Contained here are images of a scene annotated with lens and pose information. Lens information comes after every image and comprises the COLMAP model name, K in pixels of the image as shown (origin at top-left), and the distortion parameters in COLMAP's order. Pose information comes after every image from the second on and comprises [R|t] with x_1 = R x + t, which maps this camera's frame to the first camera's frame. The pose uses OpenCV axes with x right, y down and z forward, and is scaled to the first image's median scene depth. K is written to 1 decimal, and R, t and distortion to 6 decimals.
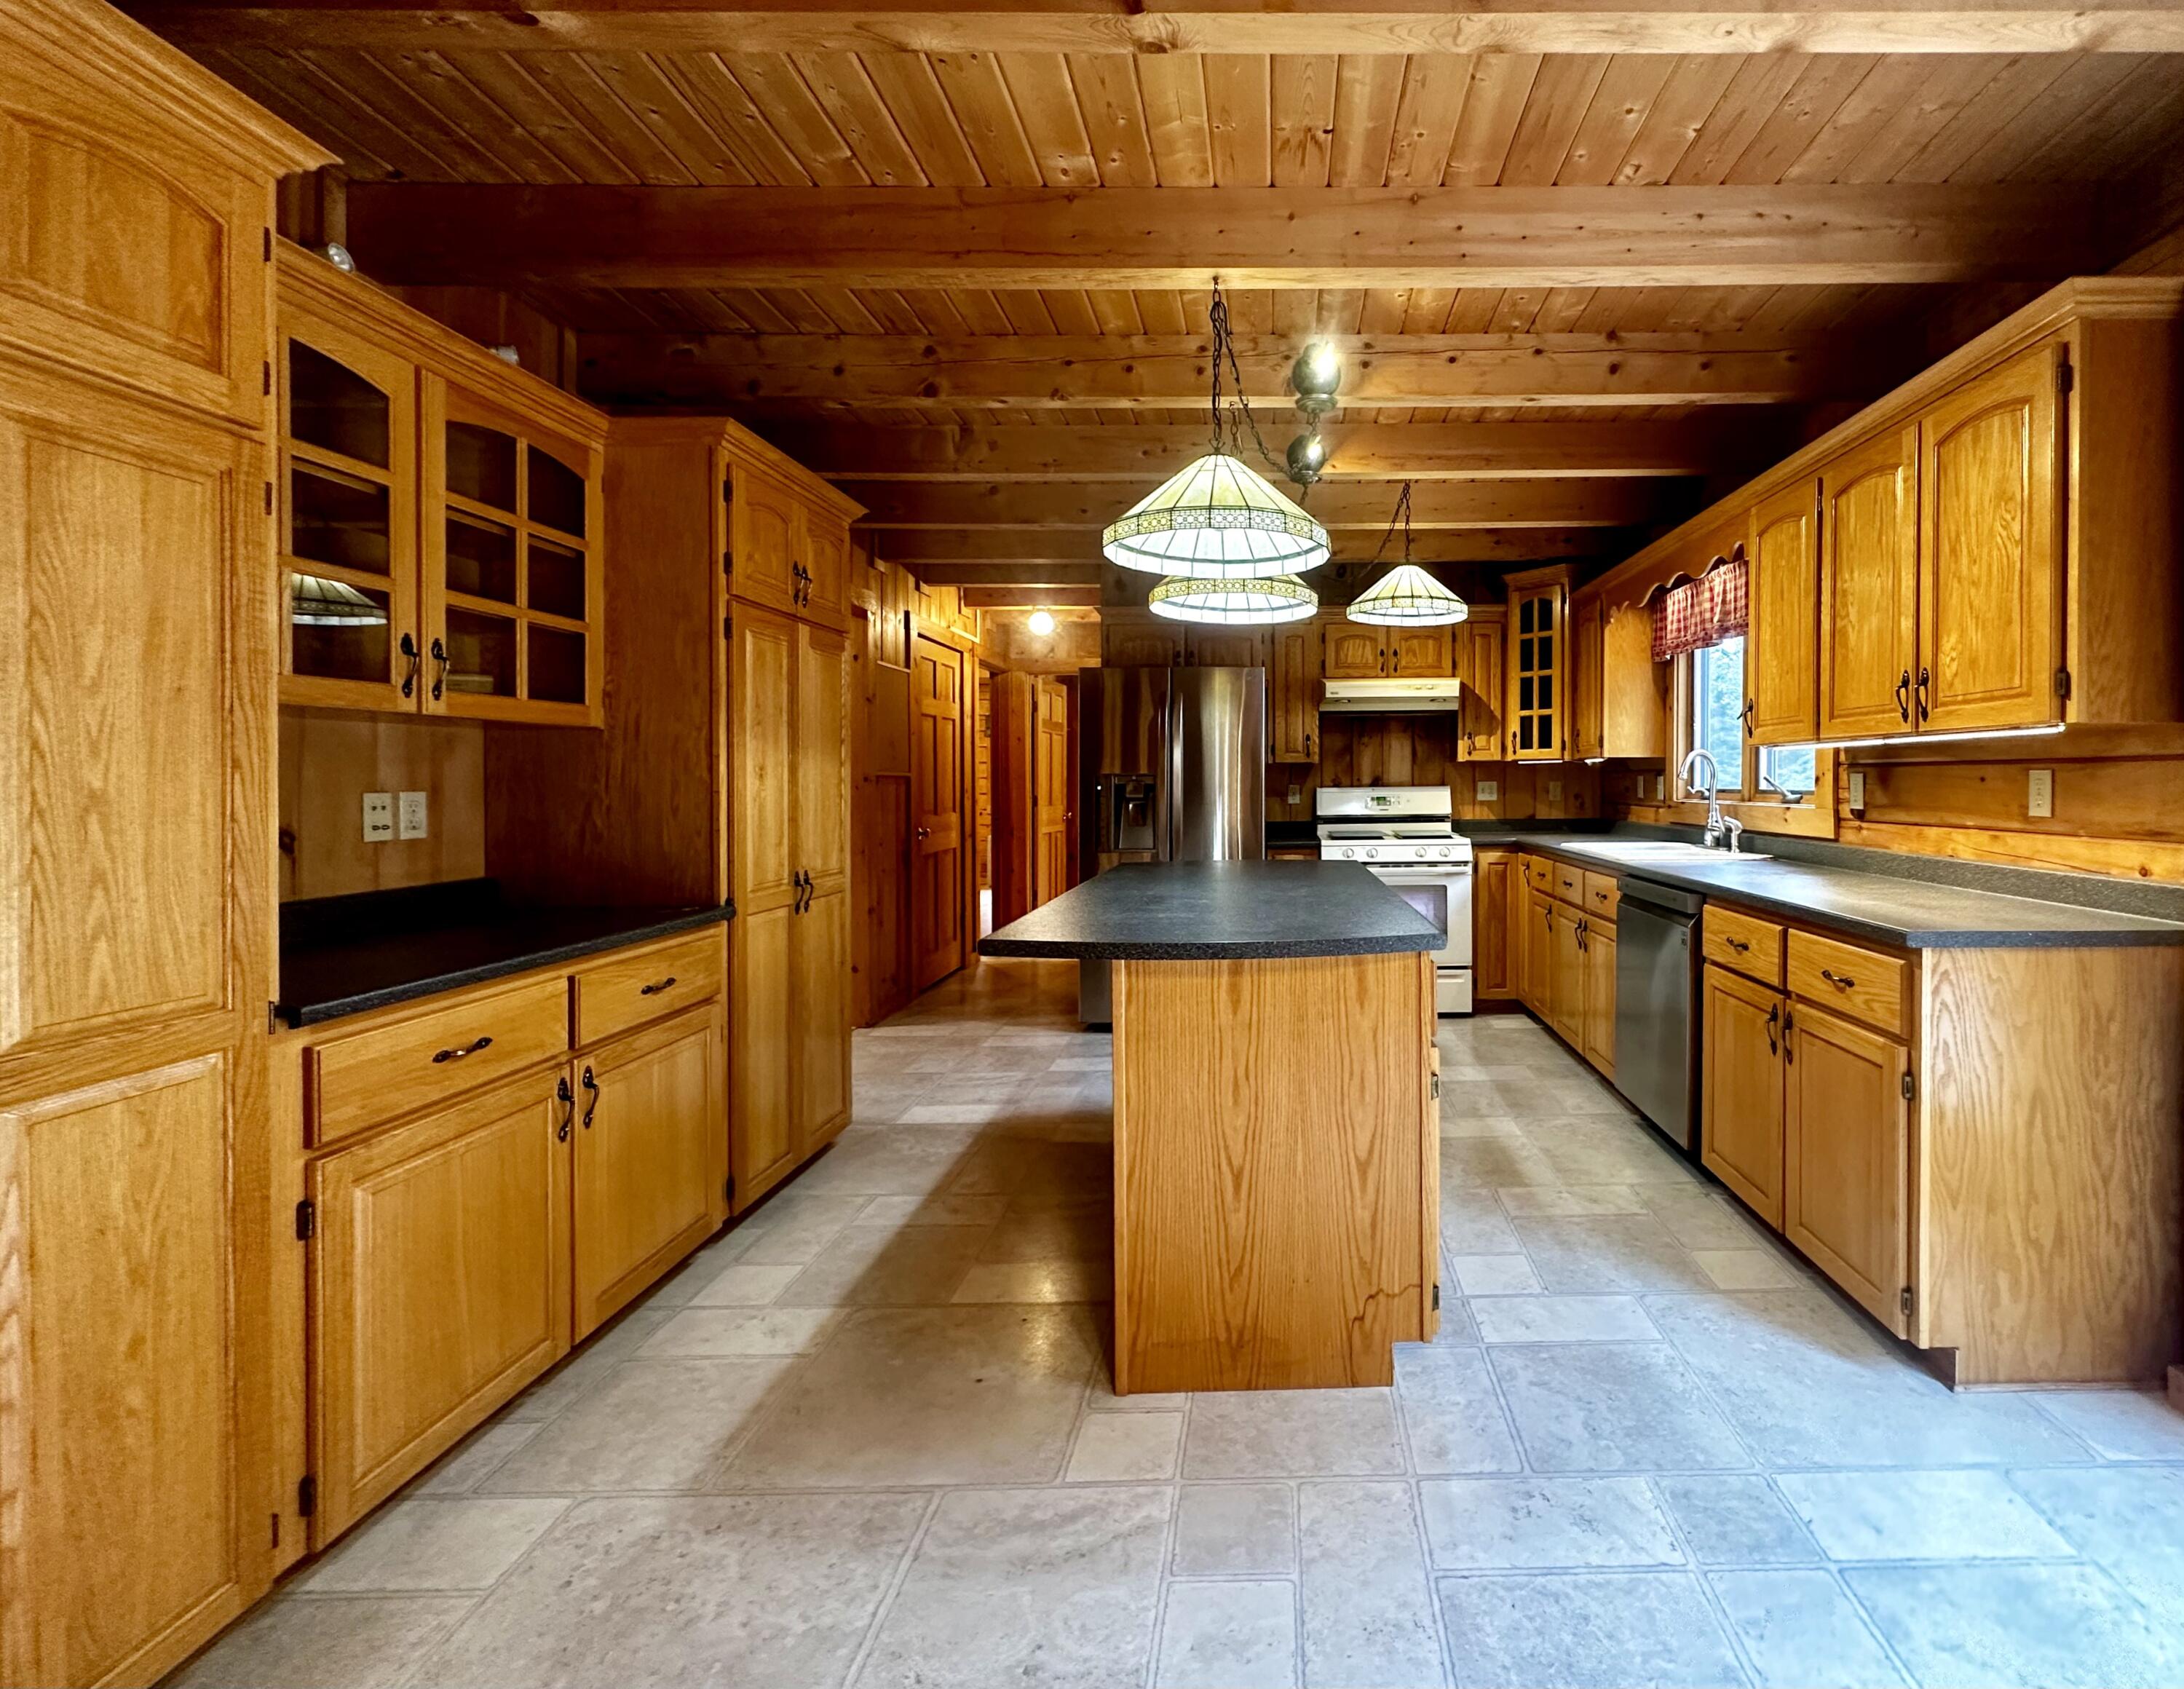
lens RADIAL K [[921.3, 0, 1092.3], [0, 921.3, 787.3], [0, 0, 1]] dist [-0.001327, -0.000211]
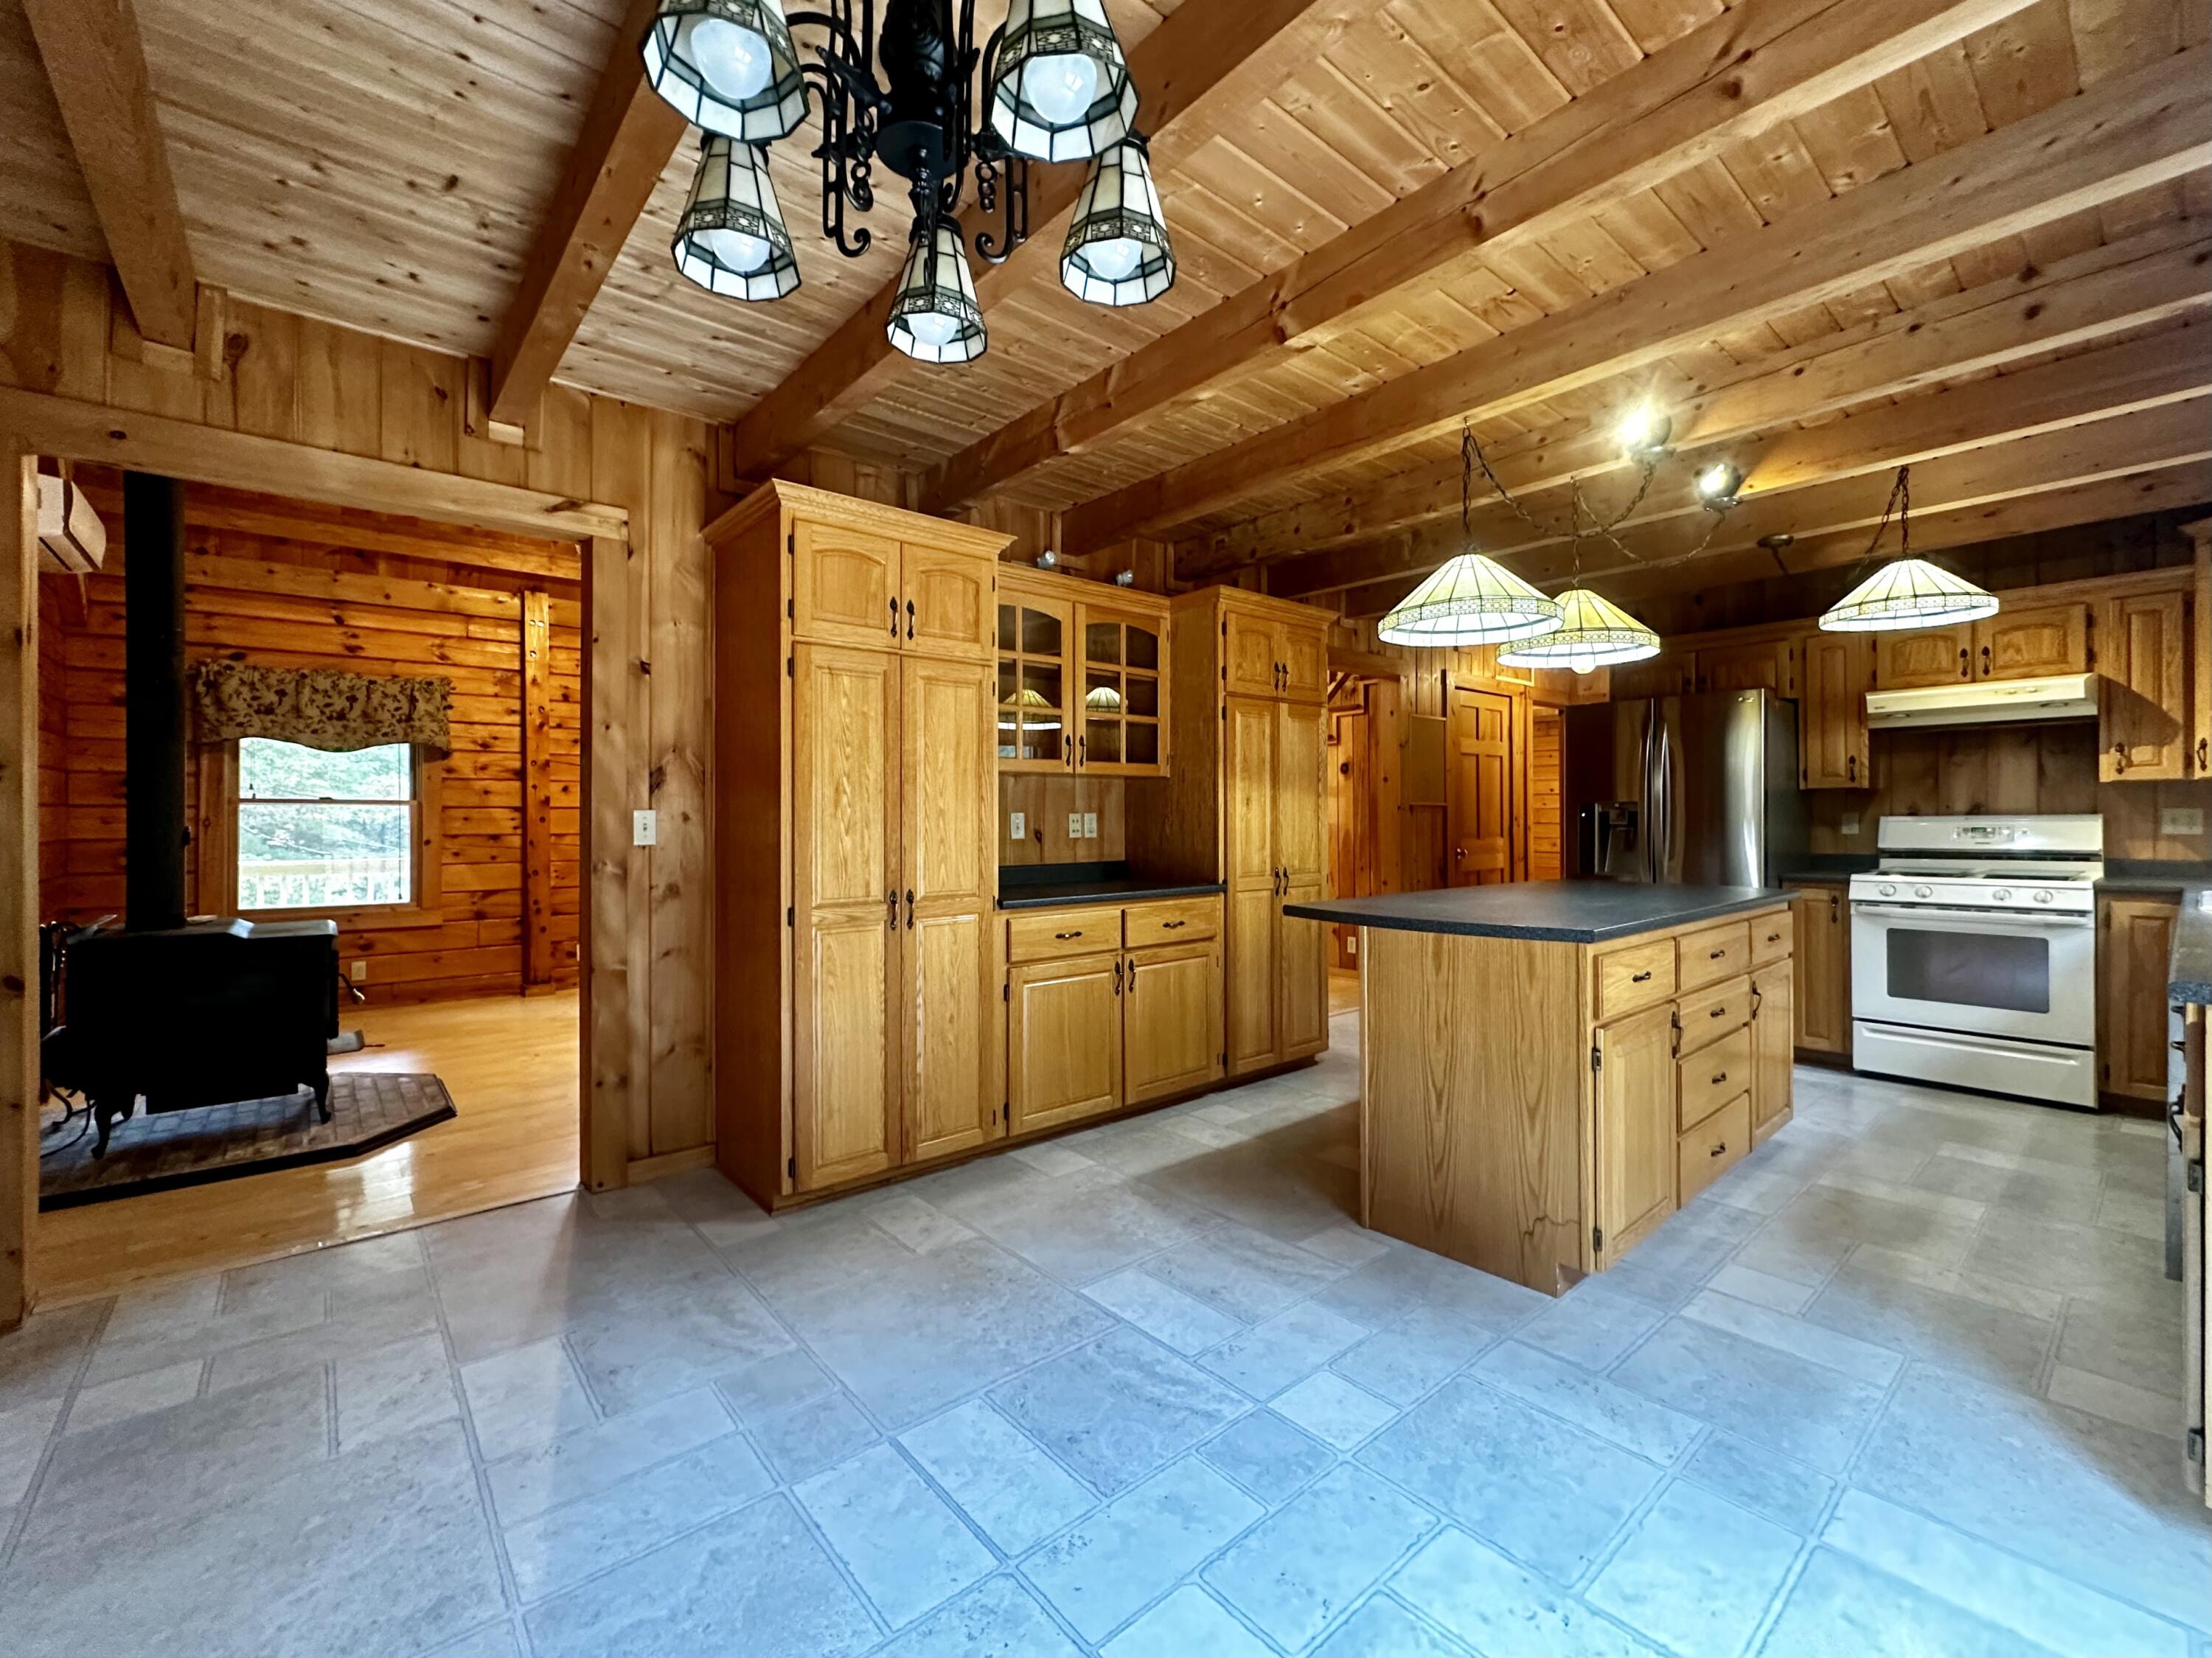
lens RADIAL K [[916.7, 0, 1090.8], [0, 916.7, 829.8], [0, 0, 1]] dist [-0.000094, 0.000088]
pose [[0.632029, 0.014704, -0.774805, 0.722635], [-0.009722, 0.999892, 0.011045, 0.017910], [0.774884, 0.000552, 0.632103, -0.206542]]
